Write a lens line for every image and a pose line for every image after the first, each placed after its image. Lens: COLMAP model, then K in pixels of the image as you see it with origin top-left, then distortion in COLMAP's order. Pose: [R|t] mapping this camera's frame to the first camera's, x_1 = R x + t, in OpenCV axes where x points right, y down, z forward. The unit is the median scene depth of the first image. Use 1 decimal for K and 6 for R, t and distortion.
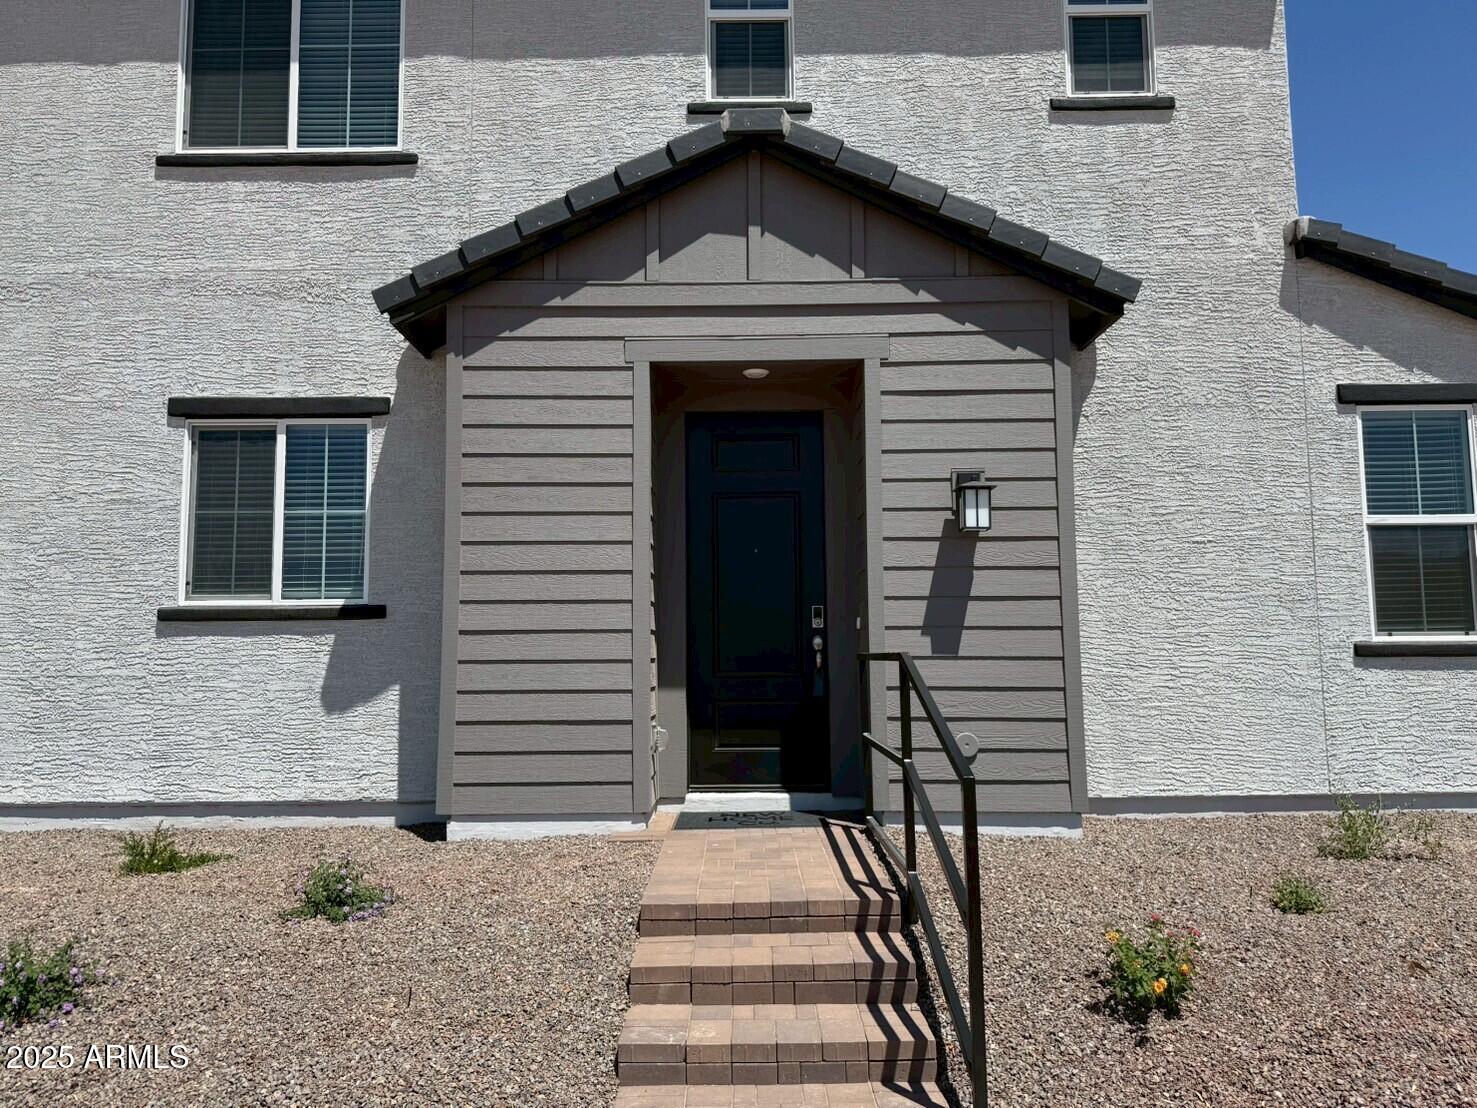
lens RADIAL K [[1042.3, 0, 740.6], [0, 1042.3, 561.1], [0, 0, 1]] dist [0.141496, -0.251838]
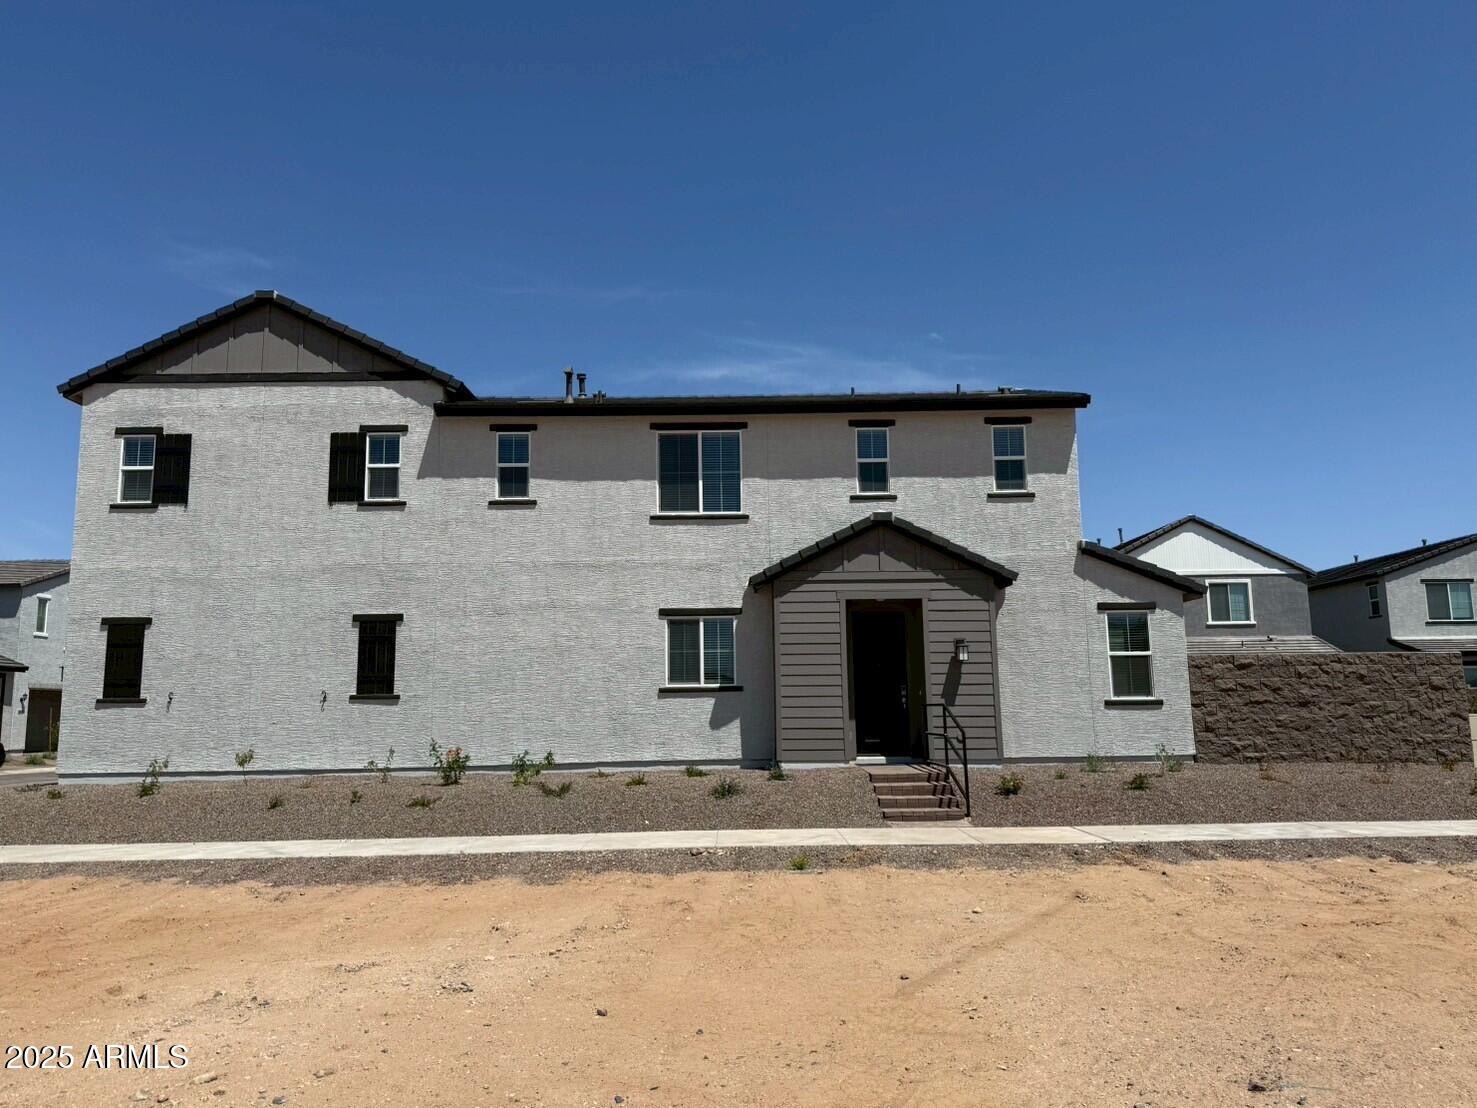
lens RADIAL K [[1042.3, 0, 740.6], [0, 1042.3, 561.1], [0, 0, 1]] dist [0.141496, -0.251838]
pose [[0.999926, -0.003970, 0.011509, -0.368709], [0.004643, 0.998246, -0.059017, -0.118594], [-0.011254, 0.059066, 0.998191, -1.659743]]
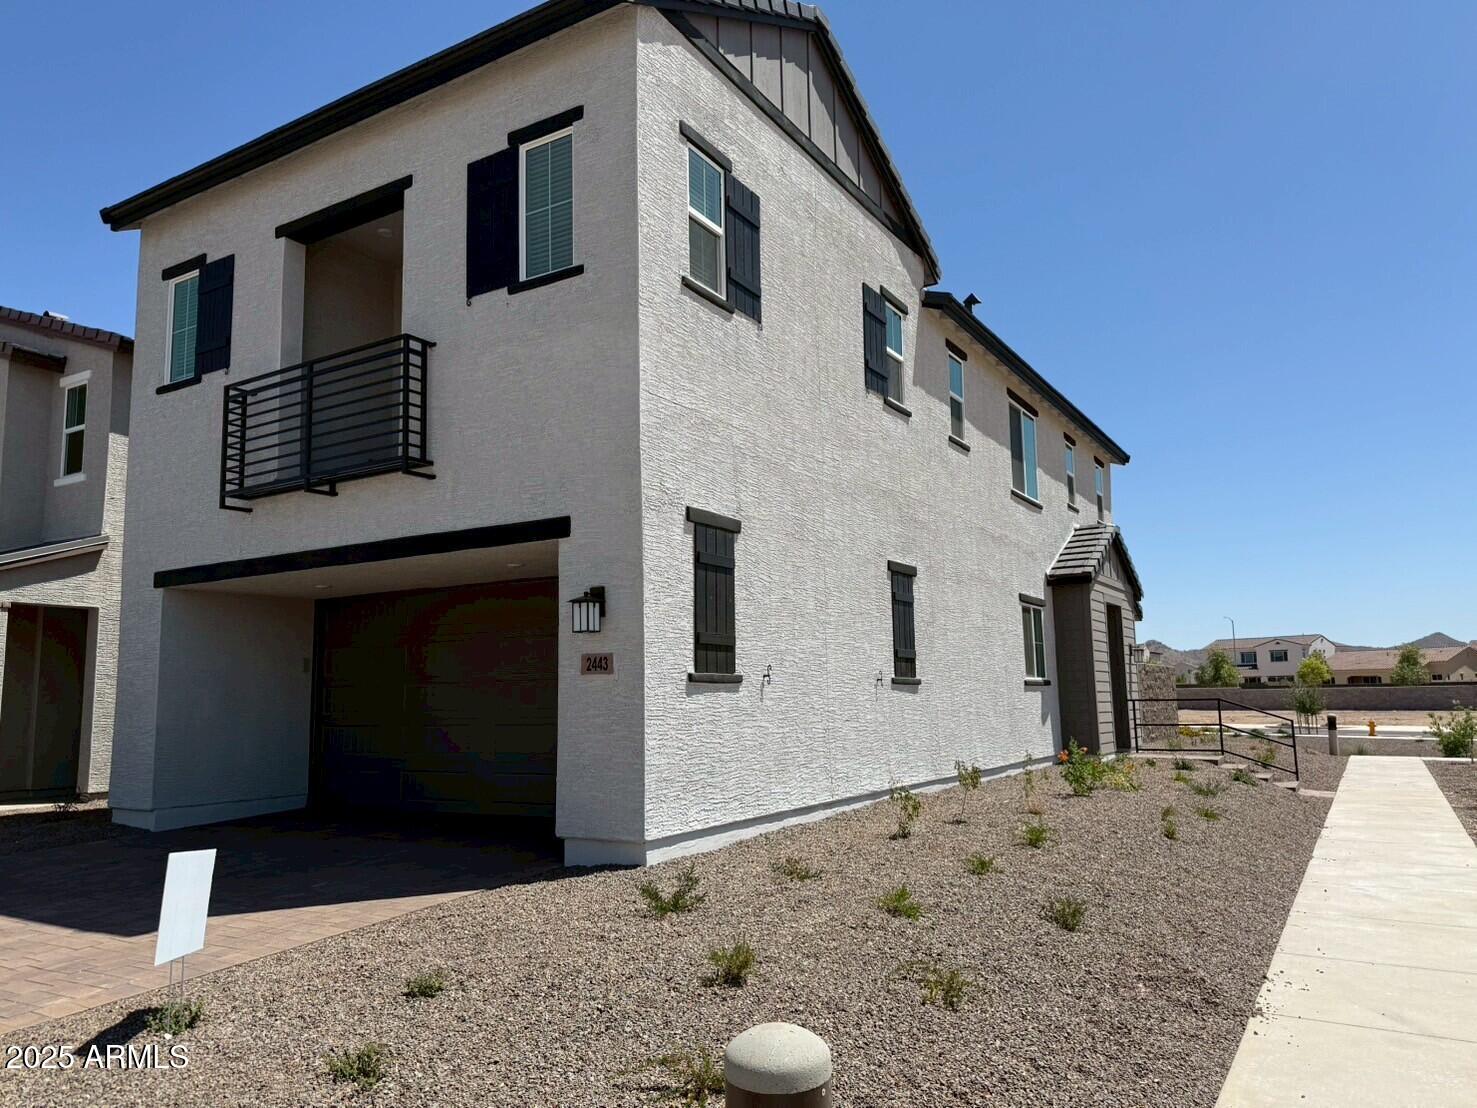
lens RADIAL K [[1042.3, 0, 740.6], [0, 1042.3, 561.1], [0, 0, 1]] dist [0.141496, -0.251838]
pose [[0.502485, 0.112535, 0.857231, -2.994462], [-0.062743, 0.993625, -0.093662, 0.040421], [-0.862306, -0.006722, 0.506343, 0.336520]]
